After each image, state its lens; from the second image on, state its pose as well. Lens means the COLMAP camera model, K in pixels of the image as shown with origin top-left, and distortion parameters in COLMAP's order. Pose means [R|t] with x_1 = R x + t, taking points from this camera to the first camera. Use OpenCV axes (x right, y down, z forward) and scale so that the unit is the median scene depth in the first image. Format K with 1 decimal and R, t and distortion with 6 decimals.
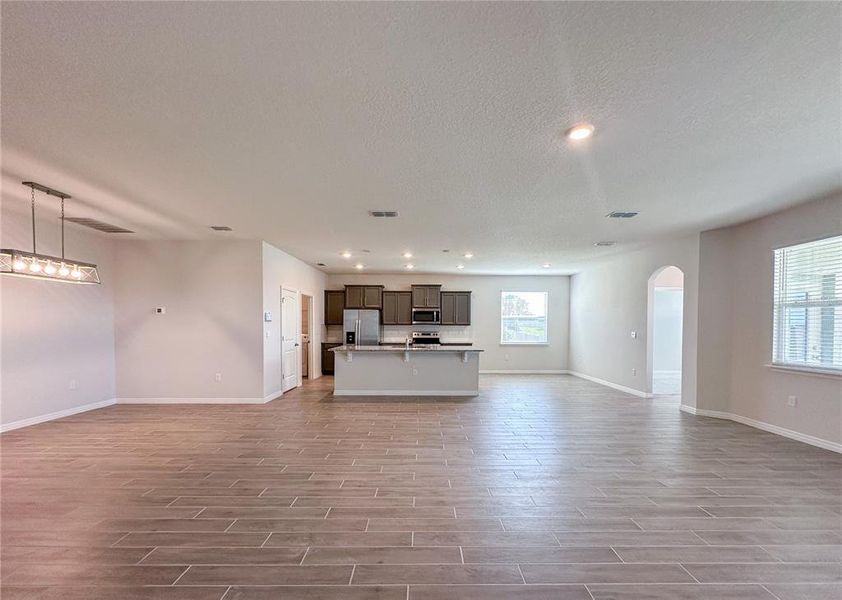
lens RADIAL K [[344.2, 0, 425.8], [0, 344.2, 332.1], [0, 0, 1]] dist [0.000038, 0.000039]
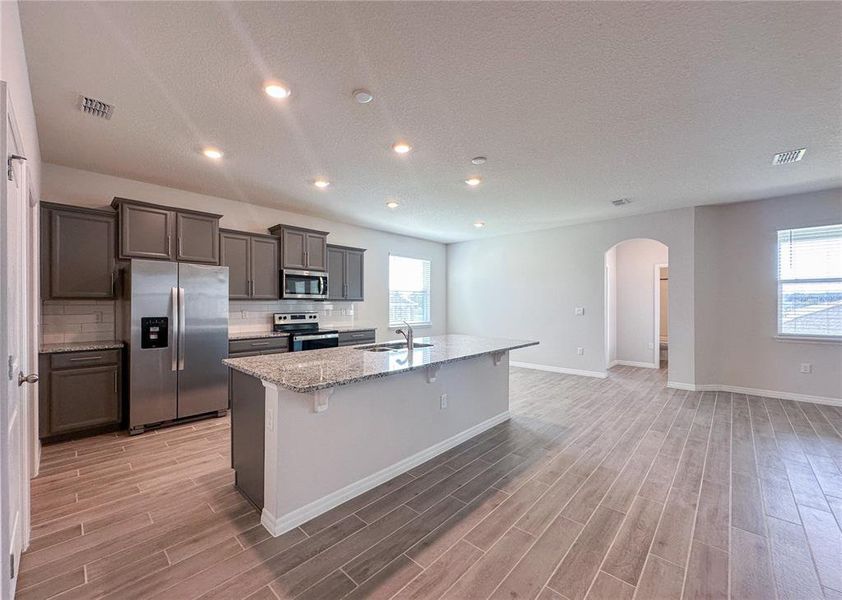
lens RADIAL K [[337.1, 0, 398.1], [0, 337.1, 302.0], [0, 0, 1]] dist [-0.009170, 0.000248]
pose [[0.712231, -0.001018, 0.701944, -0.341780], [0.017064, 0.999729, -0.015864, -0.008882], [-0.701738, 0.023276, 0.712055, 0.630055]]
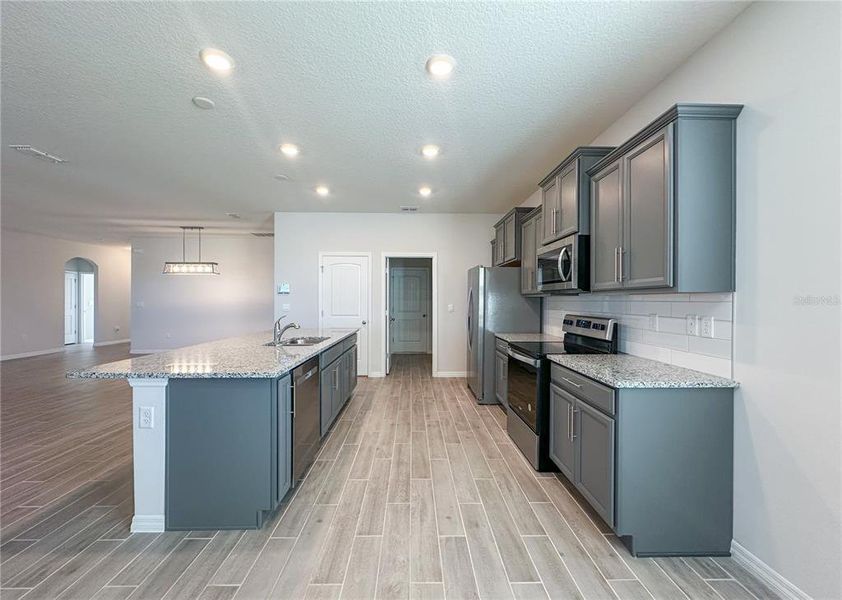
lens RADIAL K [[338.0, 0, 421.0], [0, 338.0, 300.0], [0, 0, 1]] dist [-0.003019, -0.000226]
pose [[0.016069, -0.005791, -0.999854, 0.388447], [-0.023948, 0.999694, -0.006175, -0.013071], [0.999584, 0.024044, 0.015926, 1.079863]]
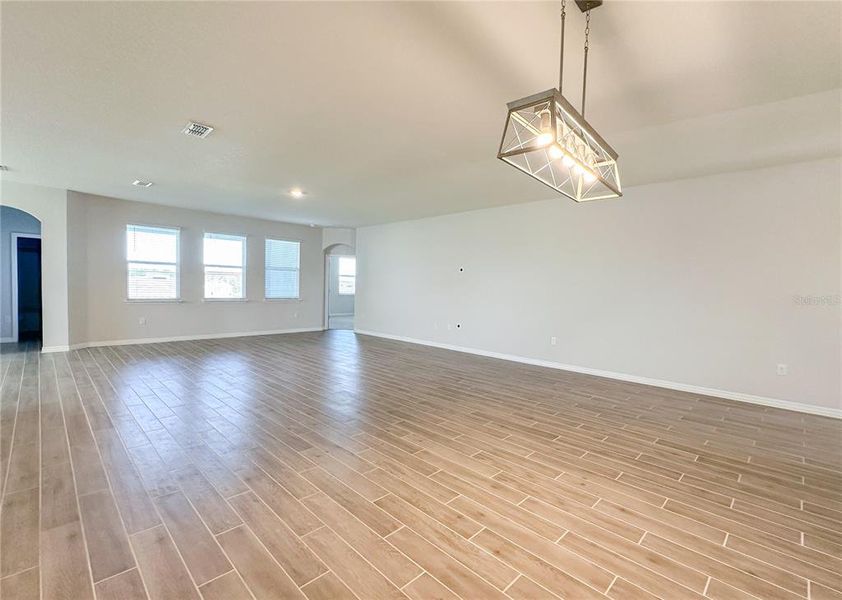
lens RADIAL K [[383.7, 0, 421.0], [0, 383.7, 300.0], [0, 0, 1]] dist [-0.005121, -0.000054]
pose [[-0.699457, -0.048335, 0.713038, -0.637337], [-0.016287, 0.998529, 0.051710, -0.008611], [-0.714489, 0.024556, -0.699216, 0.722217]]
